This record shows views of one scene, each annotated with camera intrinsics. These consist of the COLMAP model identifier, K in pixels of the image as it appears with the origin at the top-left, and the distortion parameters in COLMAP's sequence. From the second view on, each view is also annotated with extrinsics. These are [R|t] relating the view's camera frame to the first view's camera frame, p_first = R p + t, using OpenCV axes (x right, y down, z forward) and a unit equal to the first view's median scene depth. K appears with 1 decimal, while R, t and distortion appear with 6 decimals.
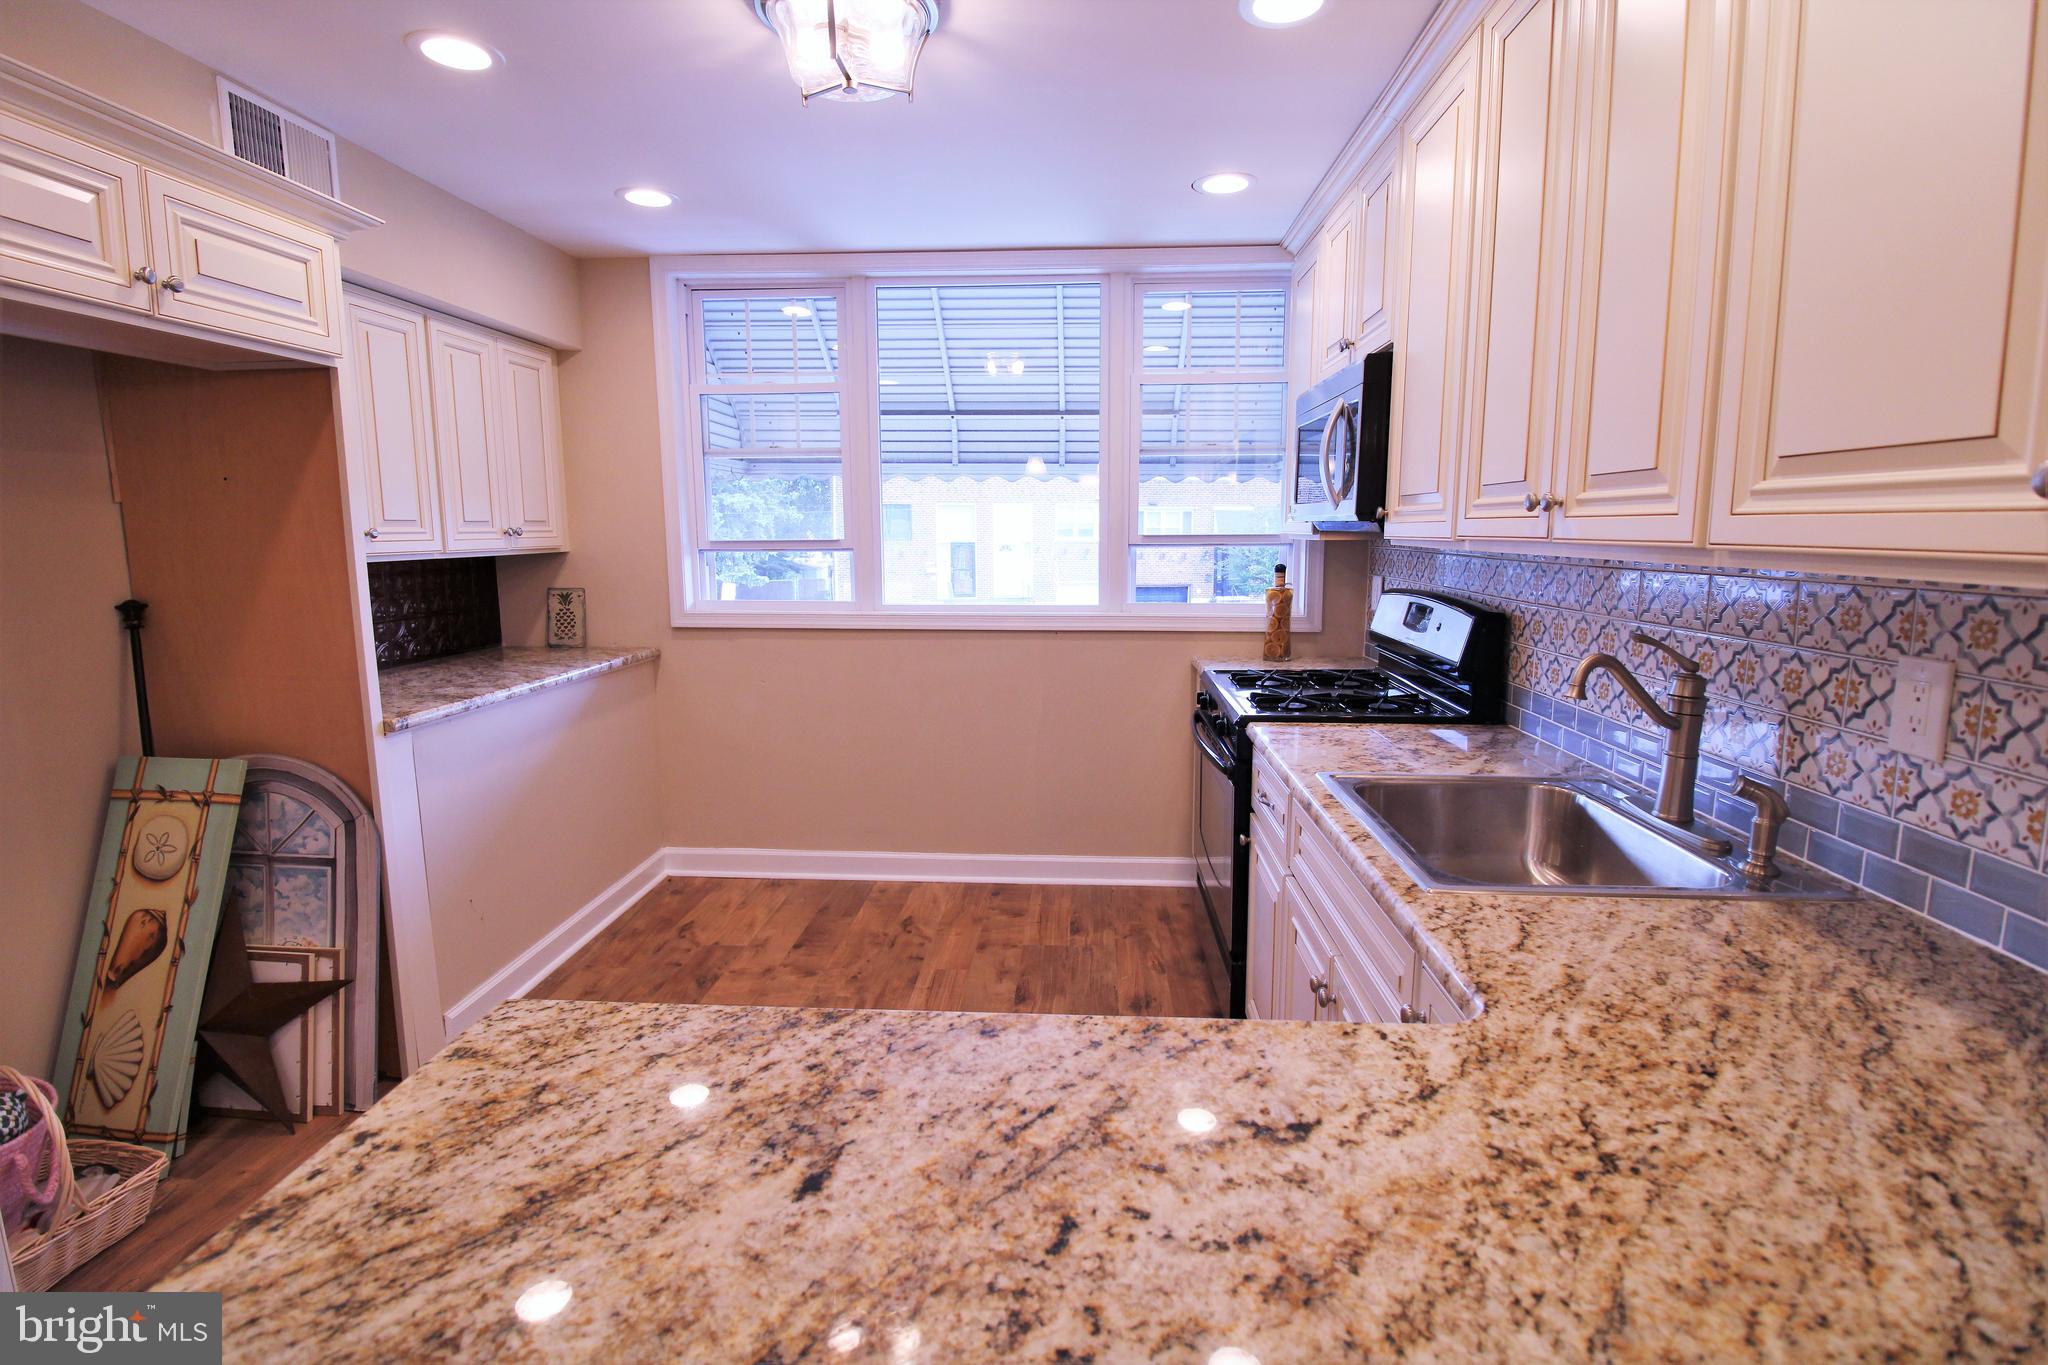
lens RADIAL K [[946.4, 0, 1029.3], [0, 946.4, 666.9], [0, 0, 1]] dist [-0.007739, -0.009608]
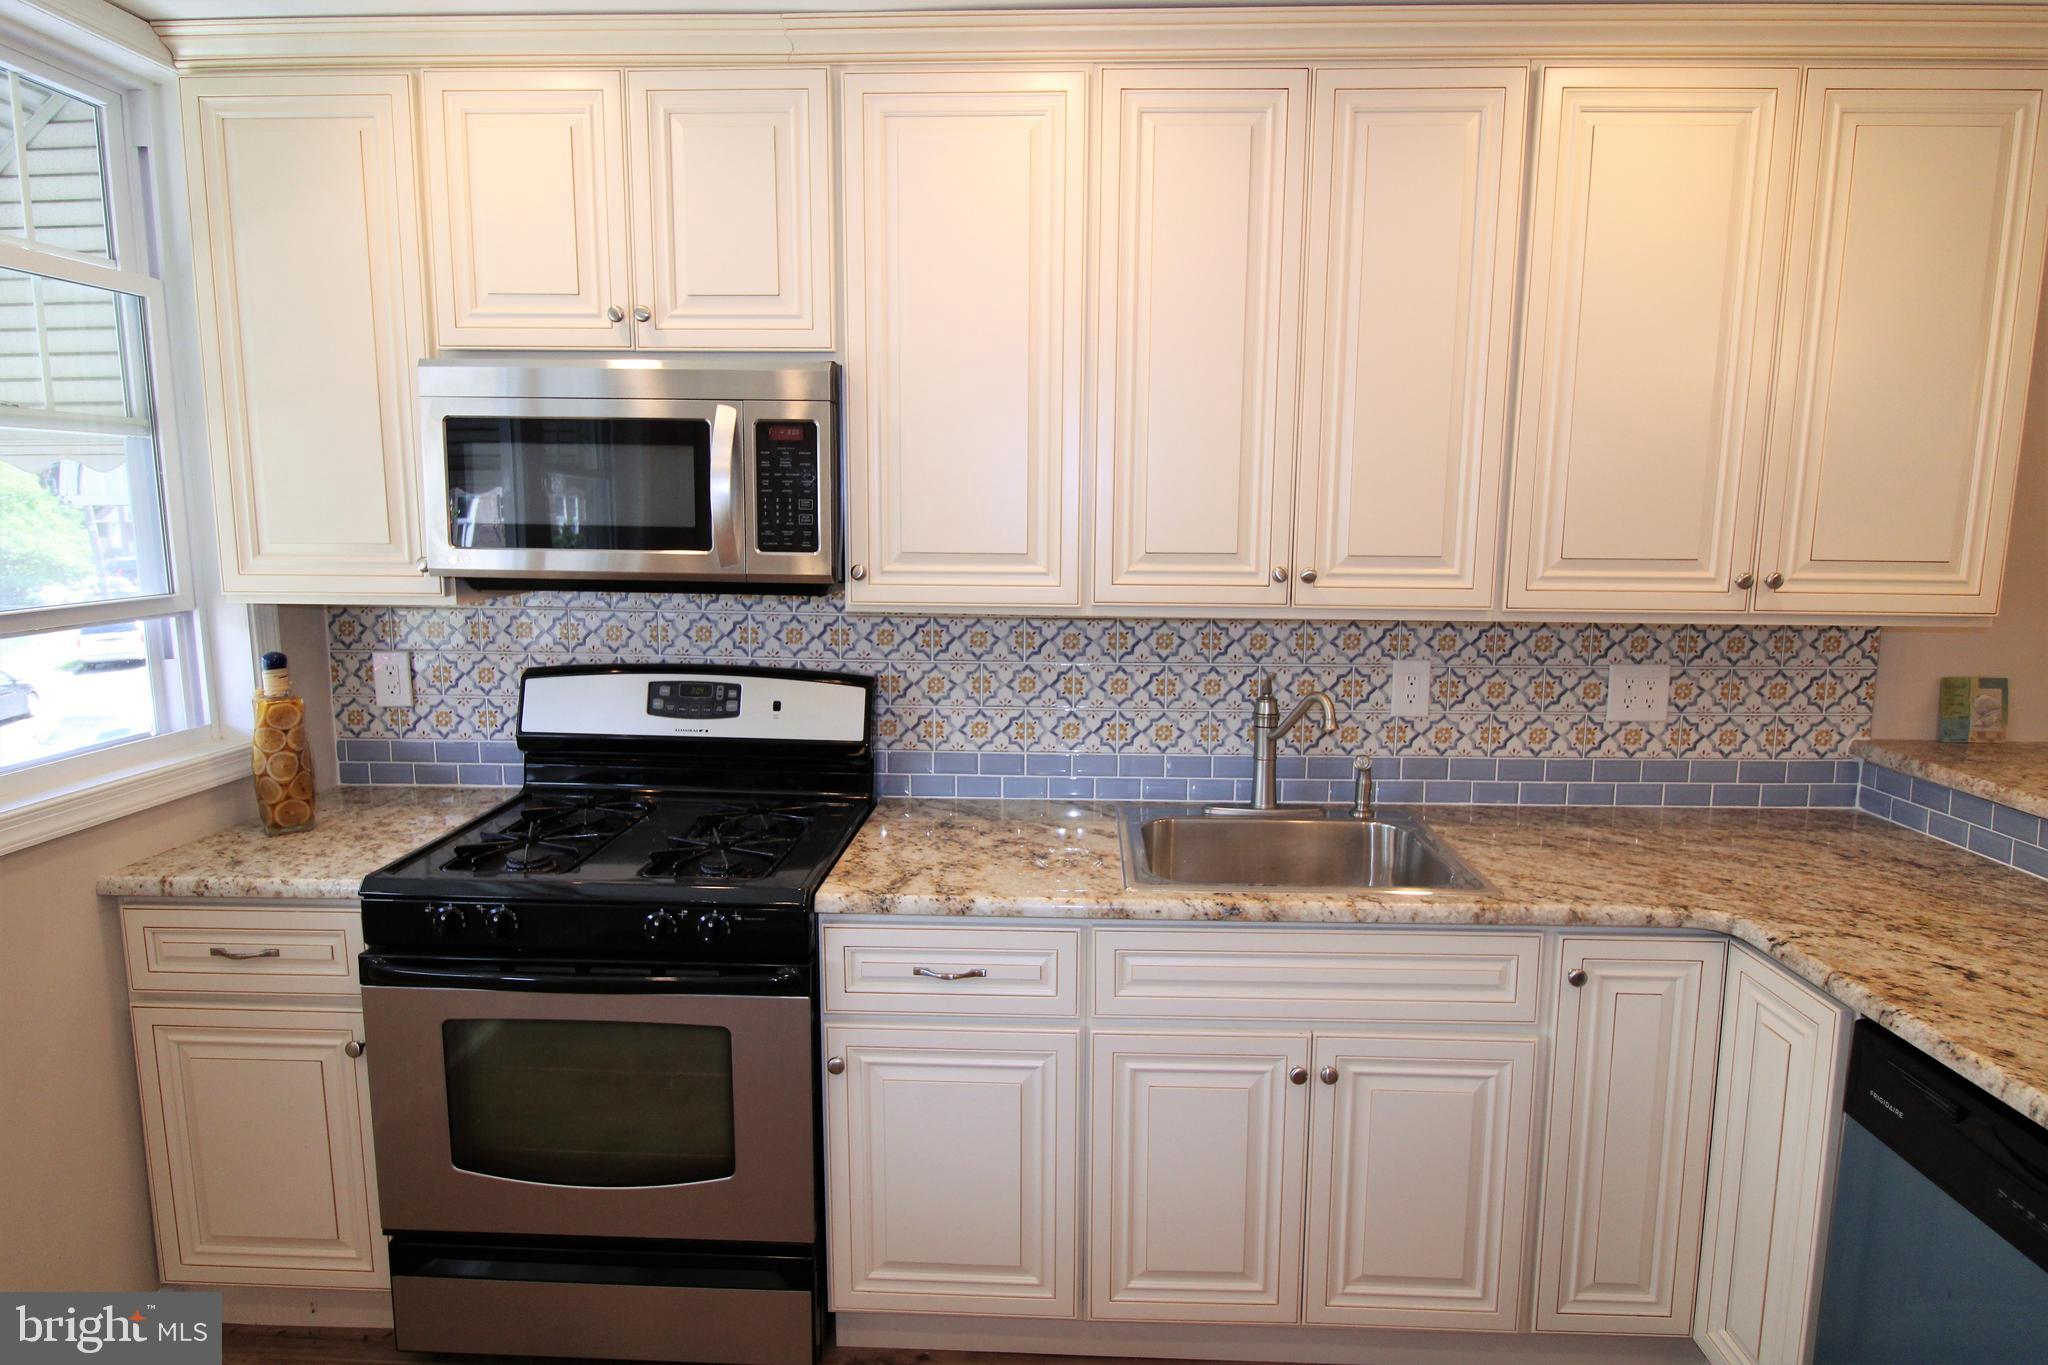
lens RADIAL K [[1116.8, 0, 1040.4], [0, 1116.8, 671.9], [0, 0, 1]] dist [-0.003185, -0.008207]
pose [[-0.023882, -0.142335, 0.989530, -0.575263], [0.136304, 0.980106, 0.144269, -0.204325], [-0.990379, 0.138322, -0.004006, 0.912822]]
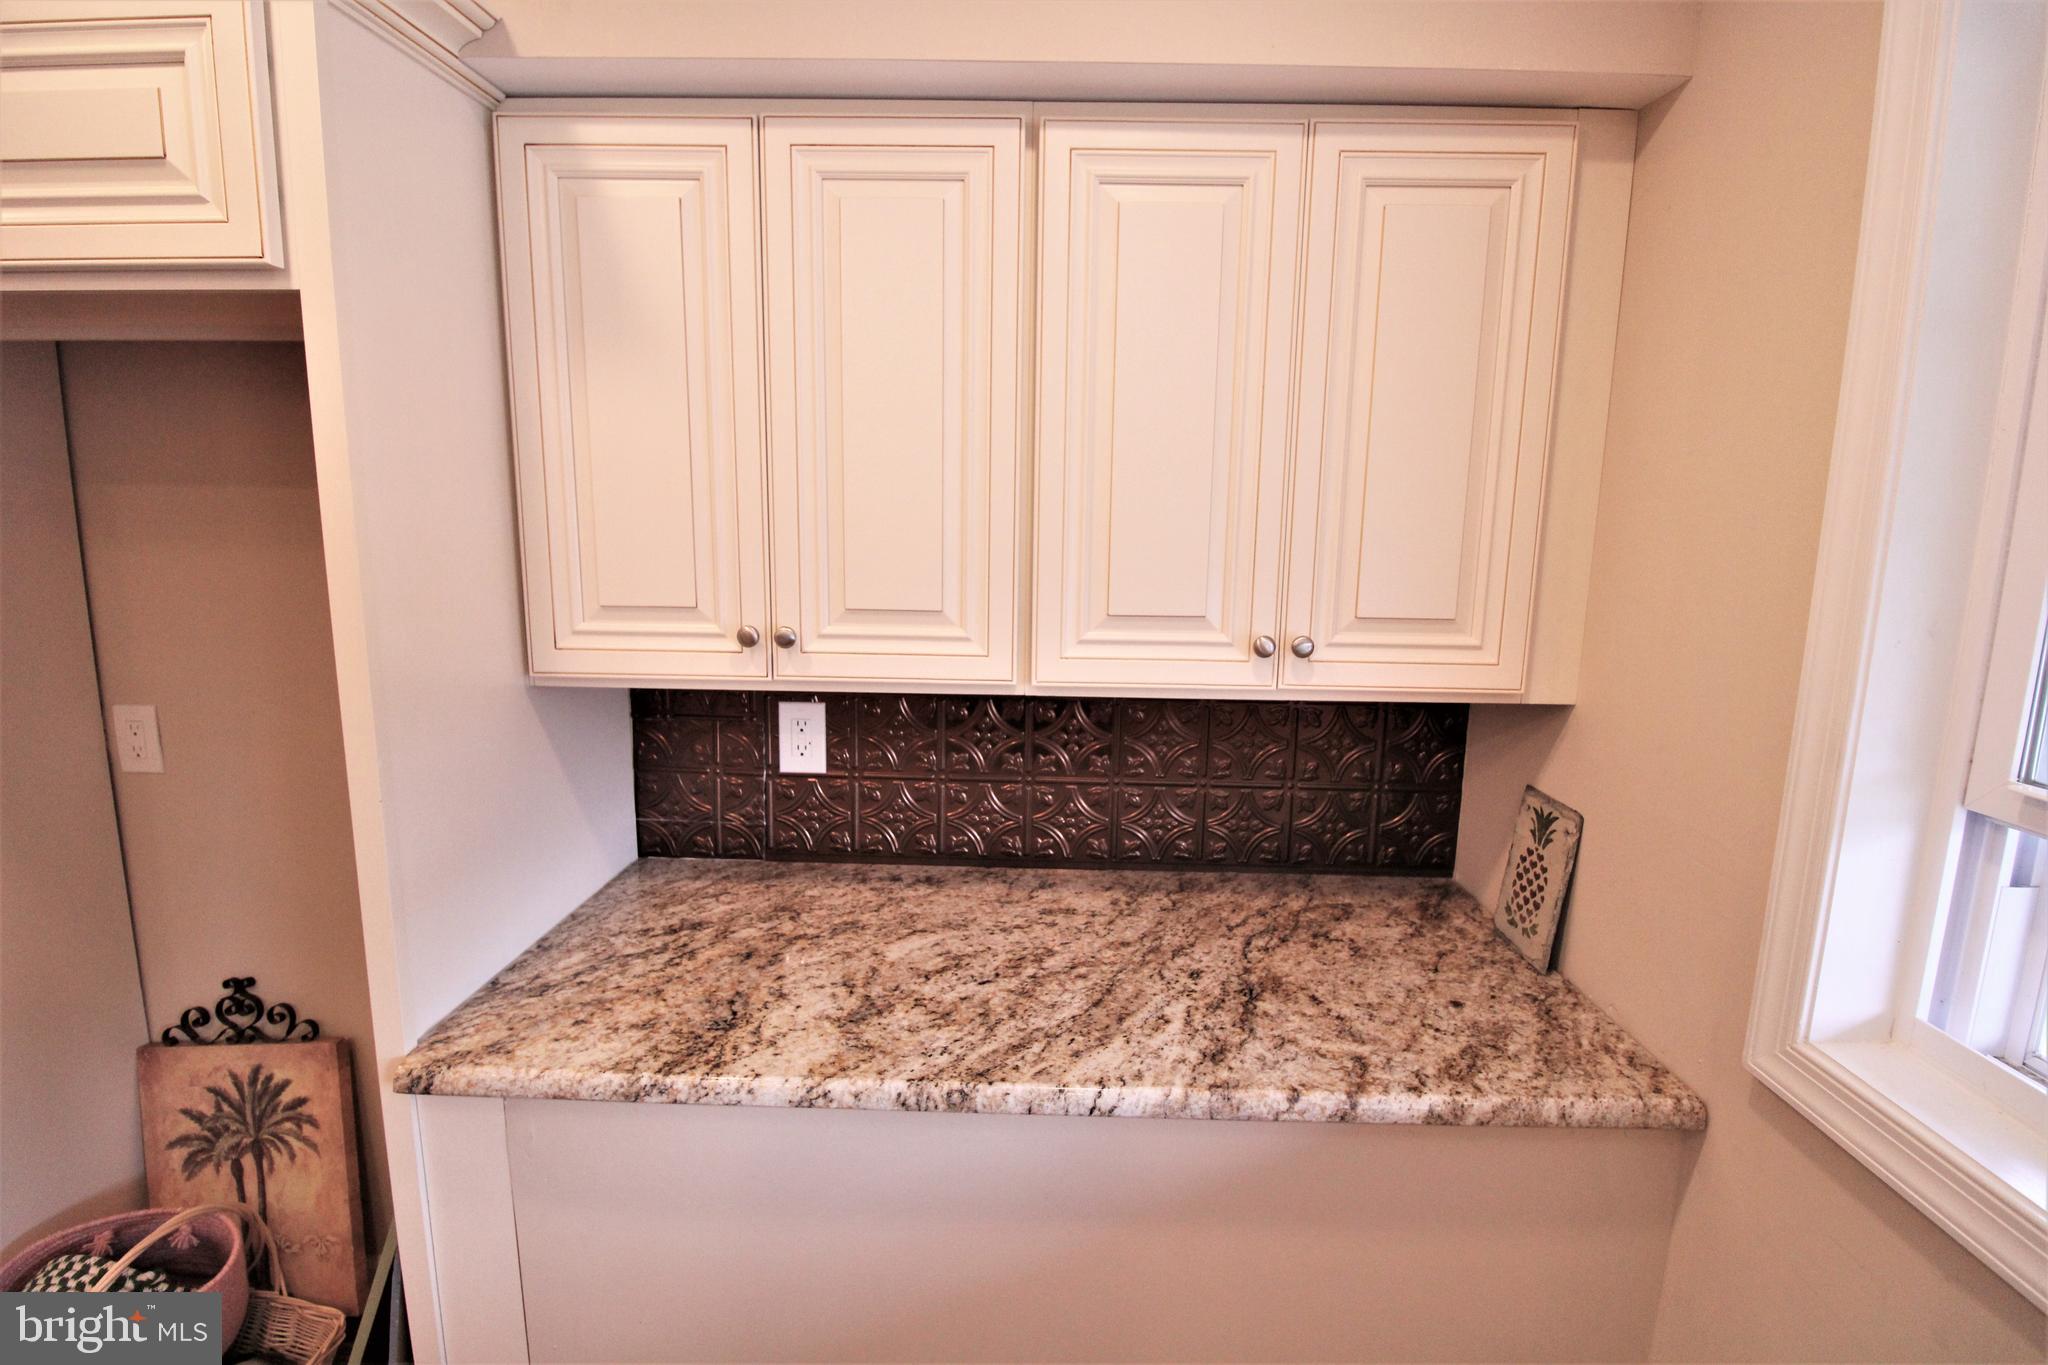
lens RADIAL K [[946.4, 0, 1035.0], [0, 946.4, 661.6], [0, 0, 1]] dist [-0.007739, -0.009608]
pose [[0.045774, 0.155882, -0.986714, -0.261707], [-0.162751, 0.975716, 0.146595, -0.267916], [0.985605, 0.153878, 0.070032, 1.327679]]
